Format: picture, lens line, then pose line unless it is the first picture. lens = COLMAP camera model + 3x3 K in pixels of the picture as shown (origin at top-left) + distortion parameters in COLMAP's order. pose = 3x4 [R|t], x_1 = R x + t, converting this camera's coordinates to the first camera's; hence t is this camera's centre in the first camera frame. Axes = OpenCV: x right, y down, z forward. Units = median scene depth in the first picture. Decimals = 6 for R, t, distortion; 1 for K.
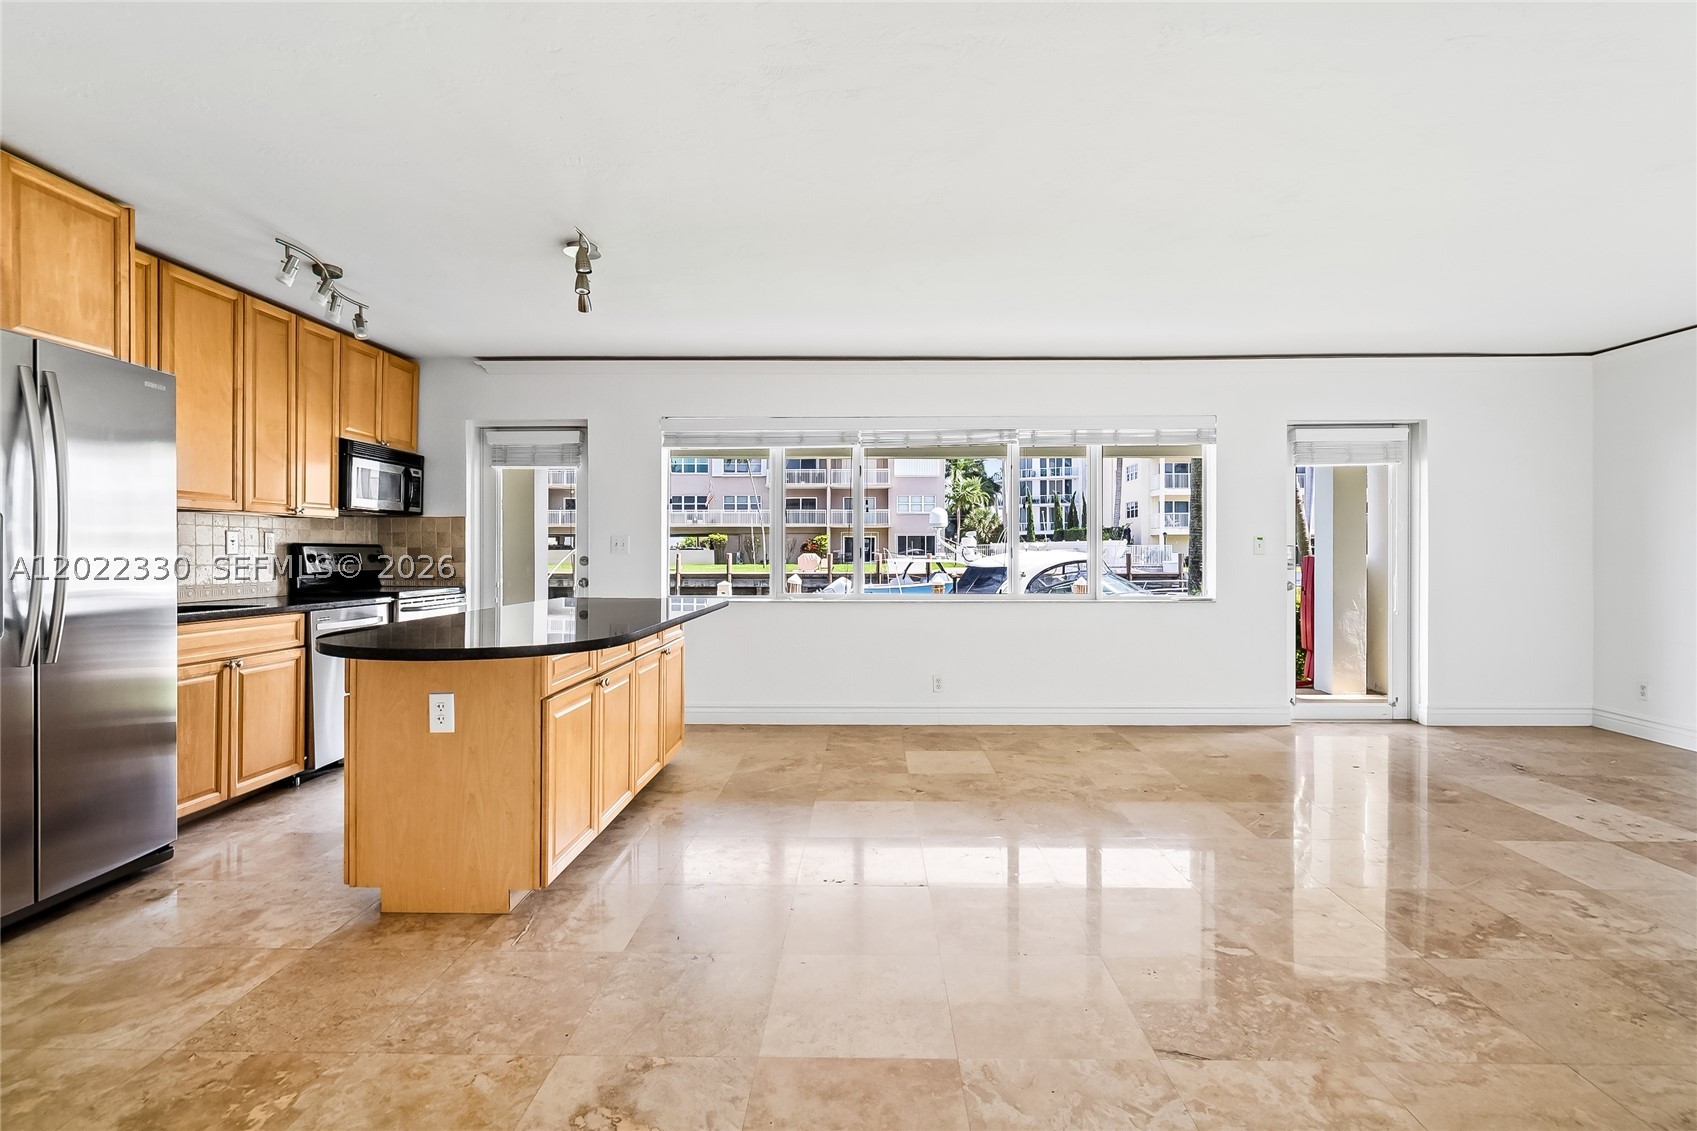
lens RADIAL K [[786.0, 0, 837.9], [0, 786.0, 547.4], [0, 0, 1]] dist [0.000041, 0.000845]
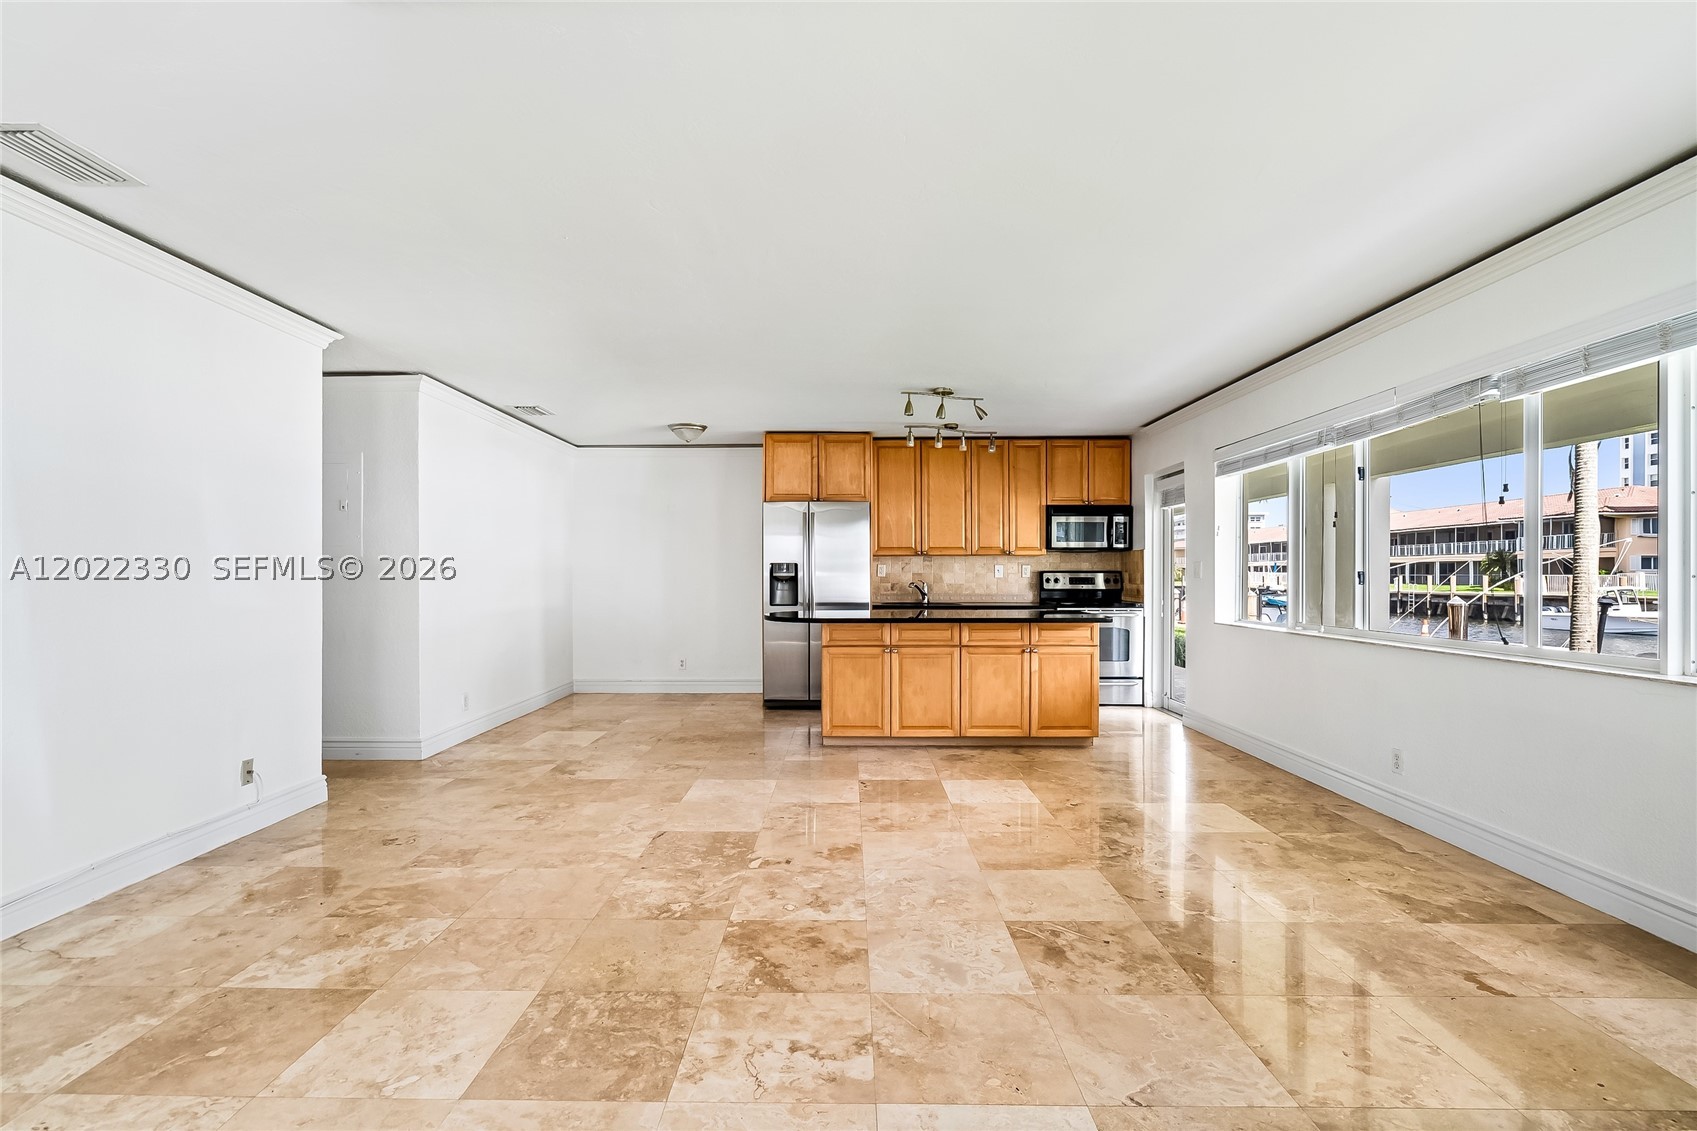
lens RADIAL K [[768.3, 0, 849.0], [0, 768.3, 576.0], [0, 0, 1]] dist [0.000066, 0.000001]
pose [[0.024642, -0.000246, -0.999696, 0.930204], [0.006300, 0.999980, -0.000091, 0.002991], [0.999676, -0.006296, 0.024644, 0.564580]]
